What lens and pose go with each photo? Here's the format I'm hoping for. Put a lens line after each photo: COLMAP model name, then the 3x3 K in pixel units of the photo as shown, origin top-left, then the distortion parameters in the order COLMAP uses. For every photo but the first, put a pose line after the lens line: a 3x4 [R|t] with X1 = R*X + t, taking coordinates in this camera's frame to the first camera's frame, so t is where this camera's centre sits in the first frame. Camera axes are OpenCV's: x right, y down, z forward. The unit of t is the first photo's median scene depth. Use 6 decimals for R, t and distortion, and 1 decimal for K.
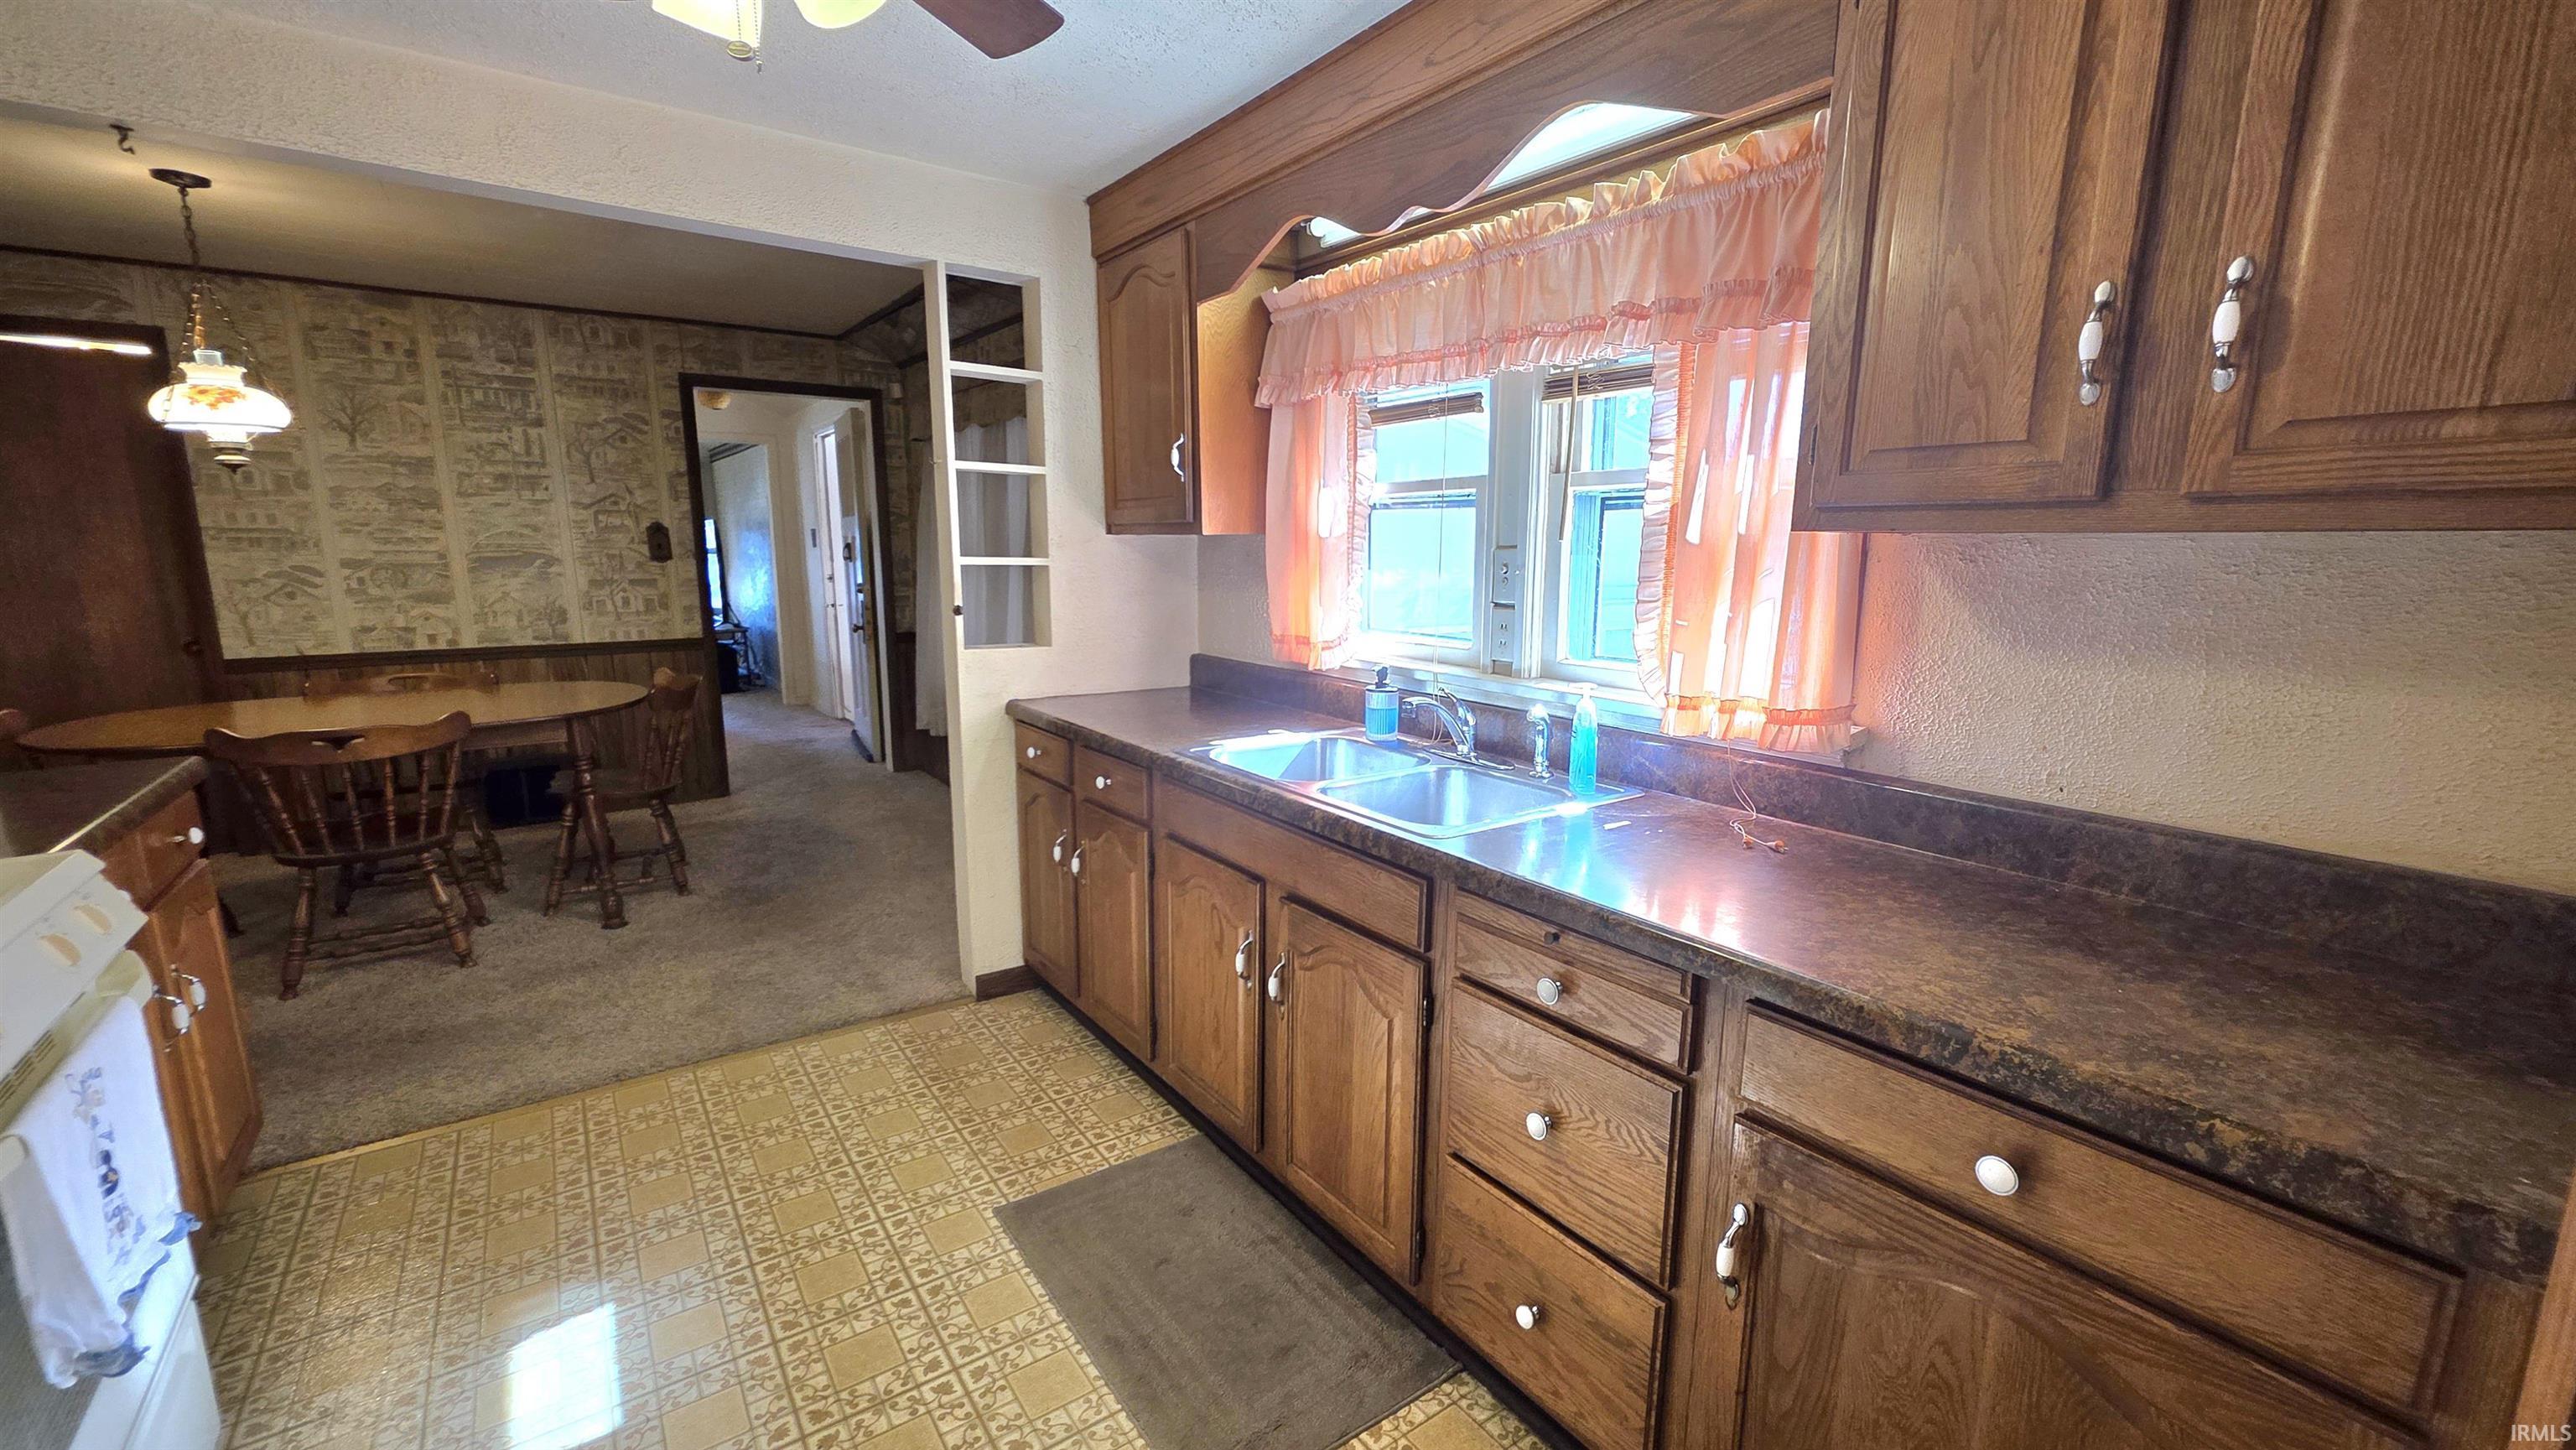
lens RADIAL K [[1025.7, 0, 1297.1], [0, 1025.7, 733.8], [0, 0, 1]] dist [0.001055, -0.000698]
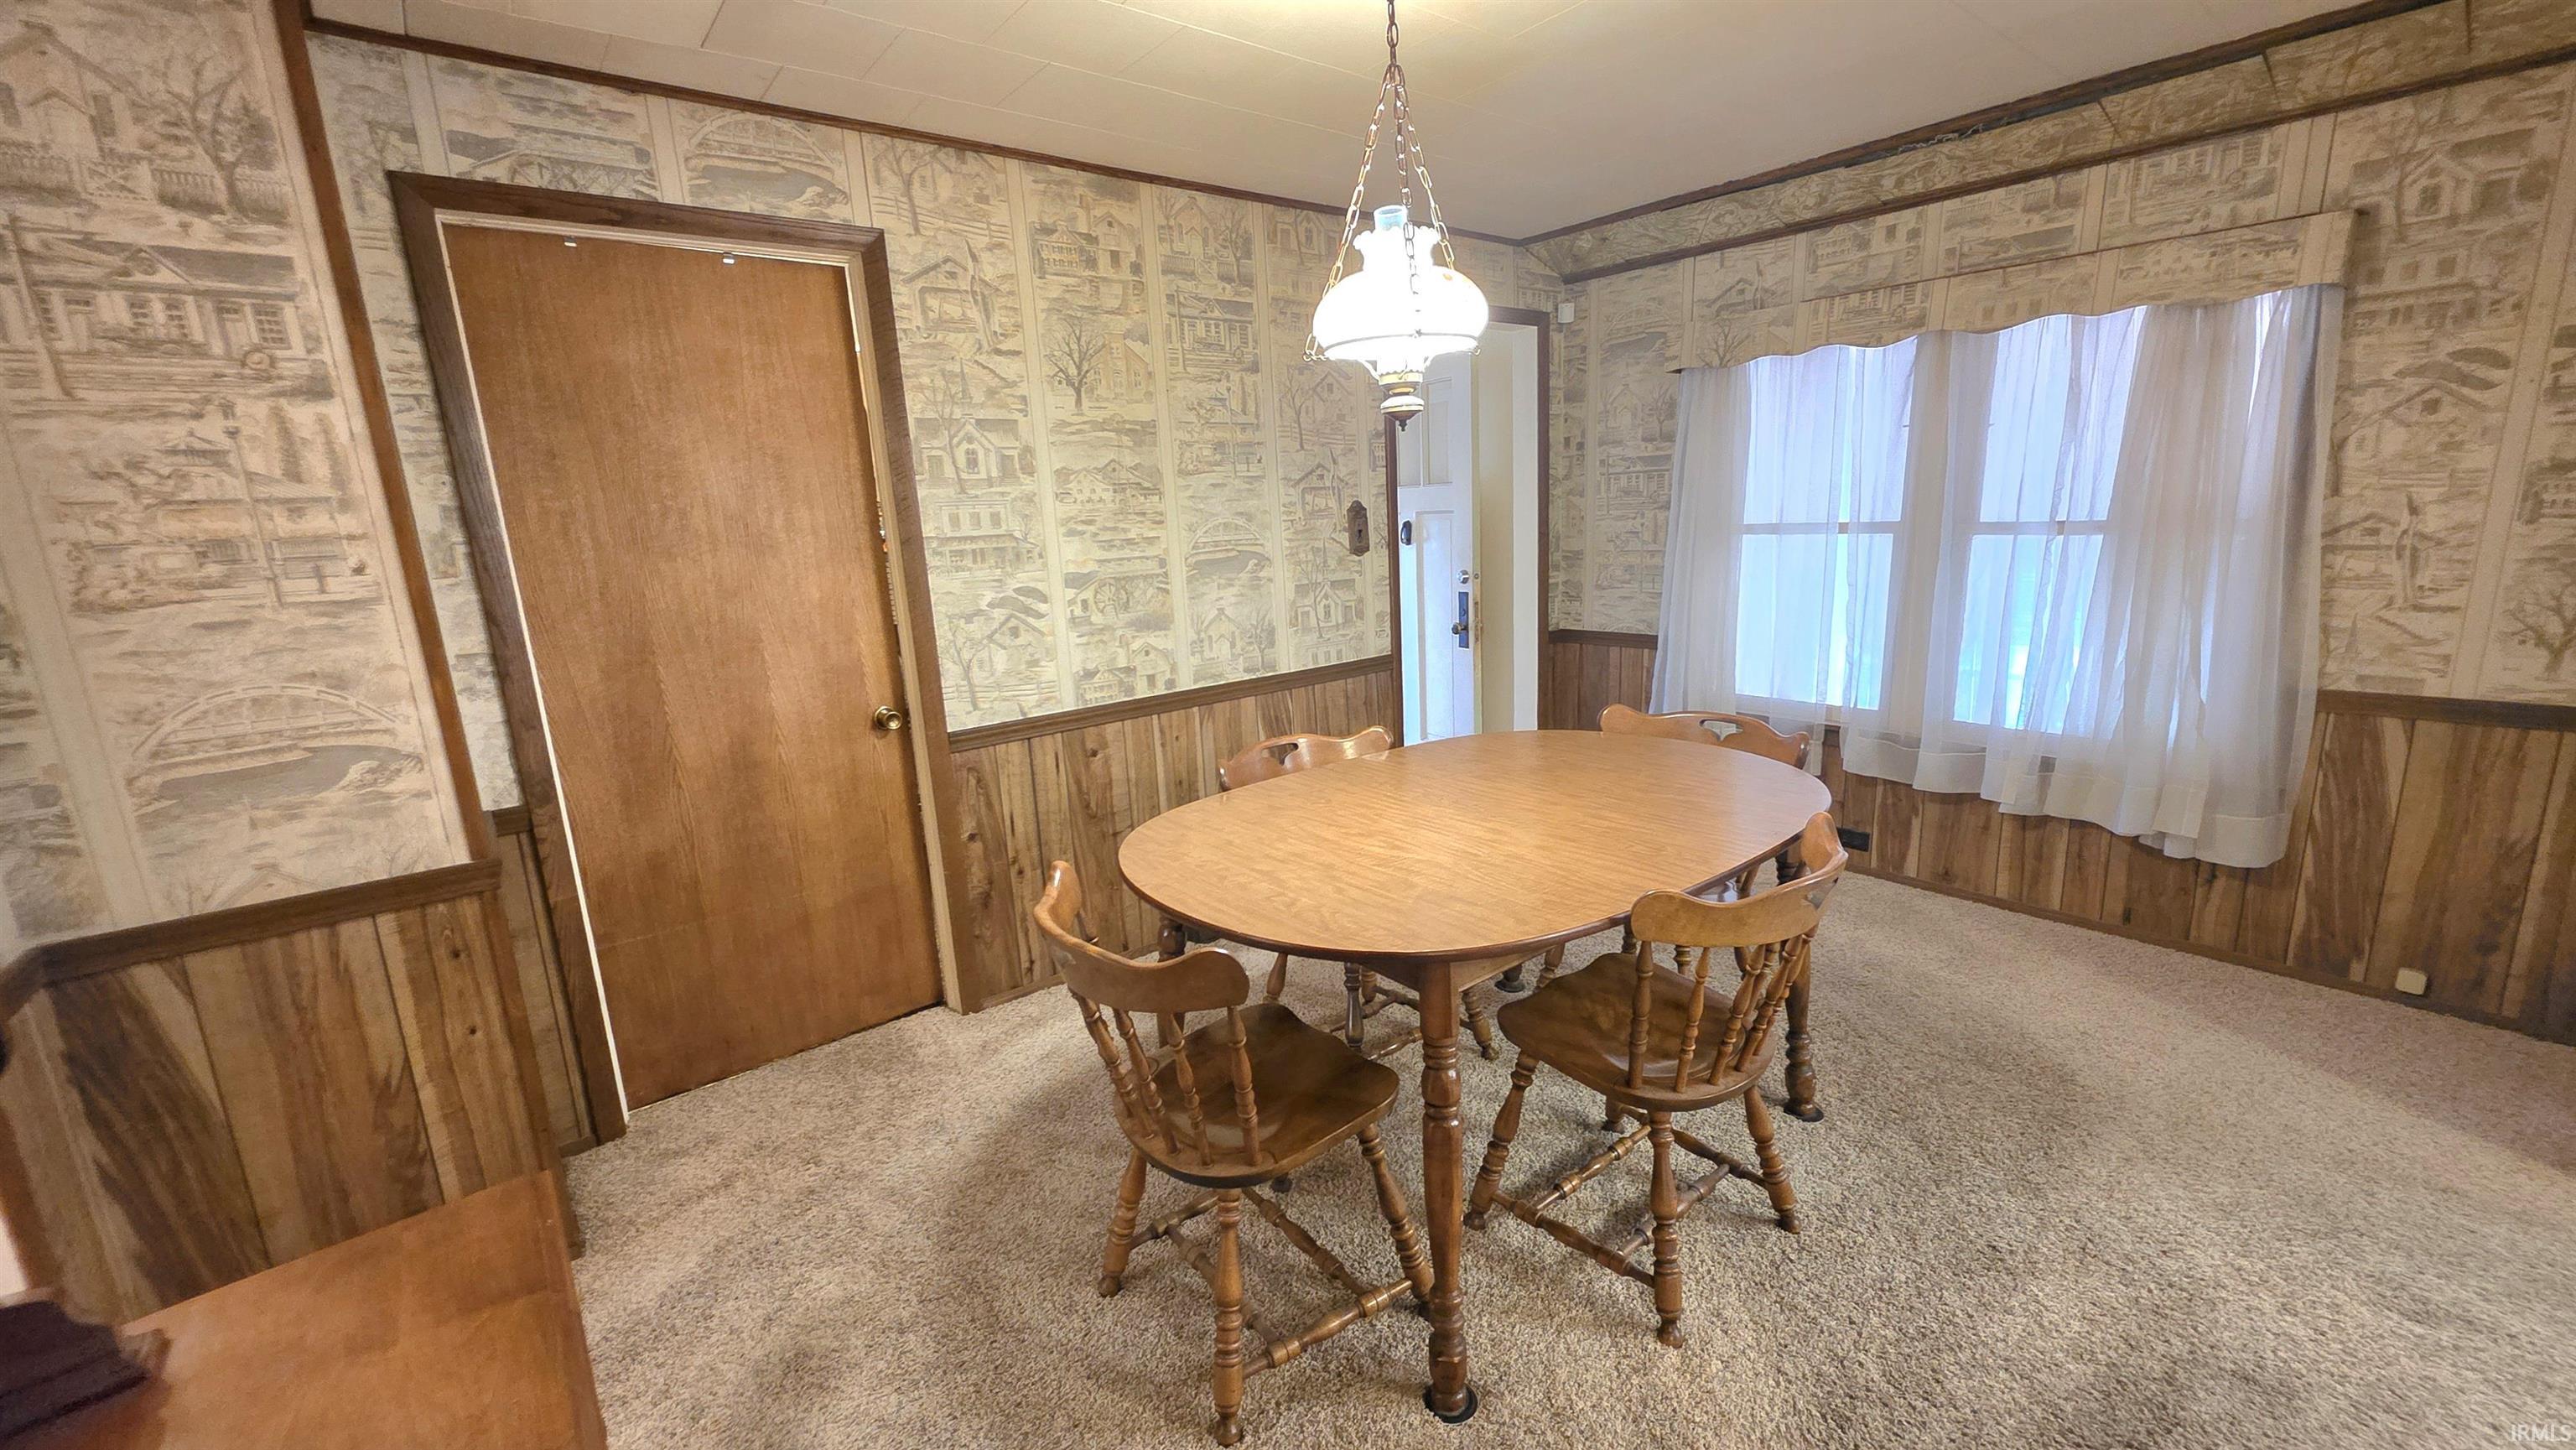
lens RADIAL K [[1039.9, 0, 1303.2], [0, 1039.9, 733.6], [0, 0, 1]] dist [0.001318, -0.000032]
pose [[0.996700, -0.065770, 0.047584, -0.797643], [0.064486, 0.997525, 0.028032, -0.071931], [-0.049310, -0.024871, 0.998474, 0.288941]]
